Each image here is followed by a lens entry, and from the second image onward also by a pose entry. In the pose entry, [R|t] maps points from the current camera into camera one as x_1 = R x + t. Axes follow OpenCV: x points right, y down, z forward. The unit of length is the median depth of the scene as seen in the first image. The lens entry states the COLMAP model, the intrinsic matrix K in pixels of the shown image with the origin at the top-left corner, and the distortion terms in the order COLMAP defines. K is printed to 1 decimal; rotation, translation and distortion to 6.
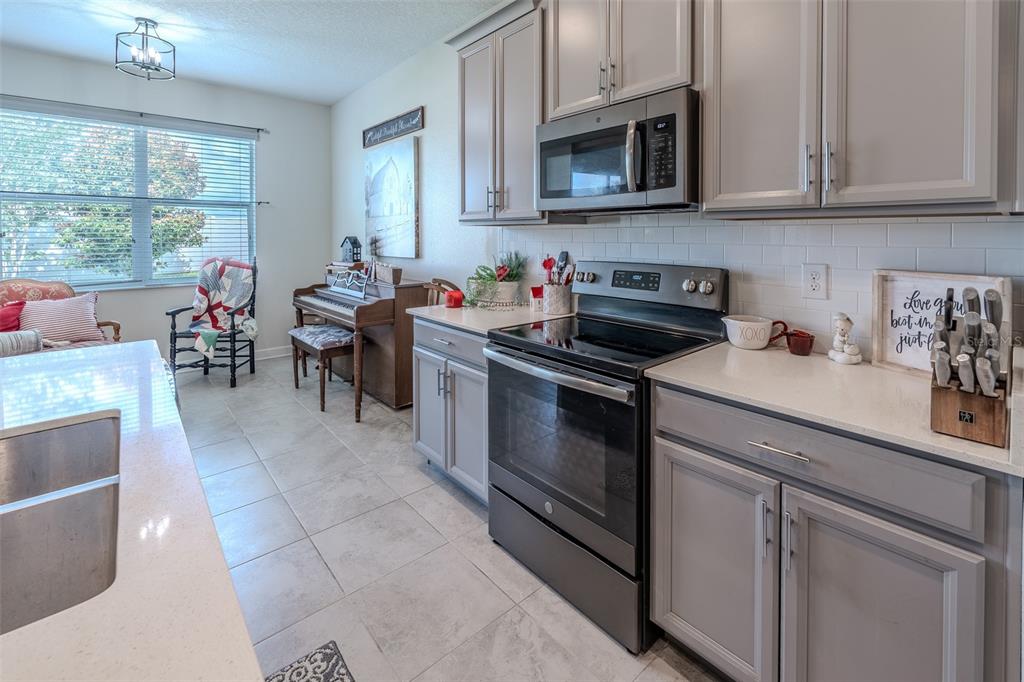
lens RADIAL K [[450.7, 0, 539.0], [0, 450.7, 246.0], [0, 0, 1]] dist [-0.003529, -0.000885]
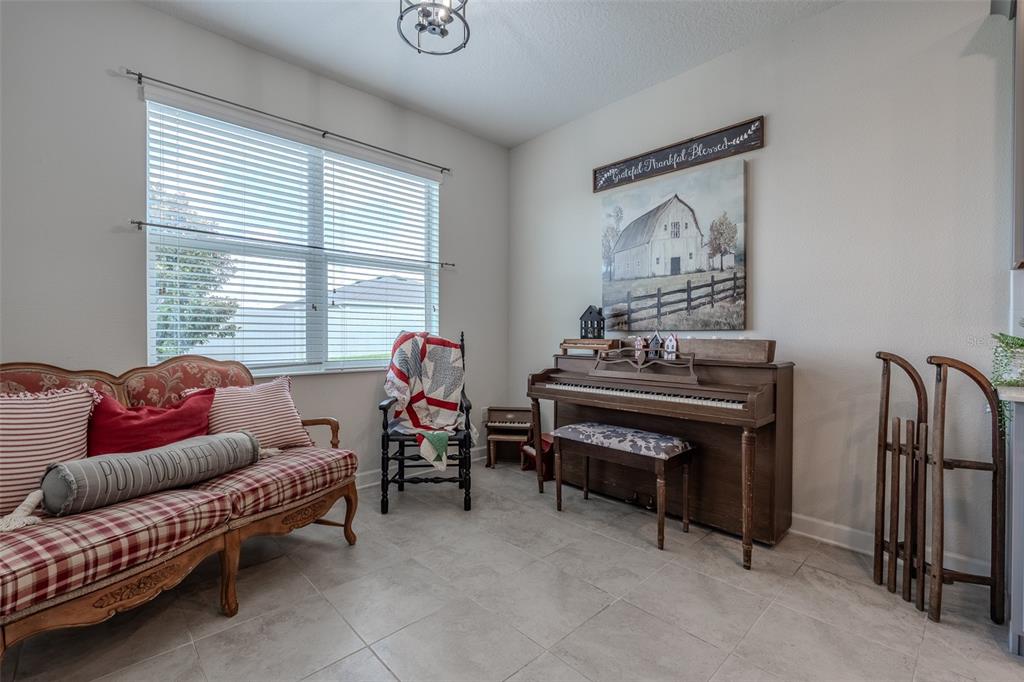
lens RADIAL K [[454.7, 0, 515.3], [0, 454.7, 332.1], [0, 0, 1]] dist [-0.022565, -0.000224]
pose [[0.999956, 0.001392, -0.009292, -1.132362], [-0.001622, 0.999692, -0.024762, 0.088851], [0.009255, 0.024776, 0.999650, 0.509531]]
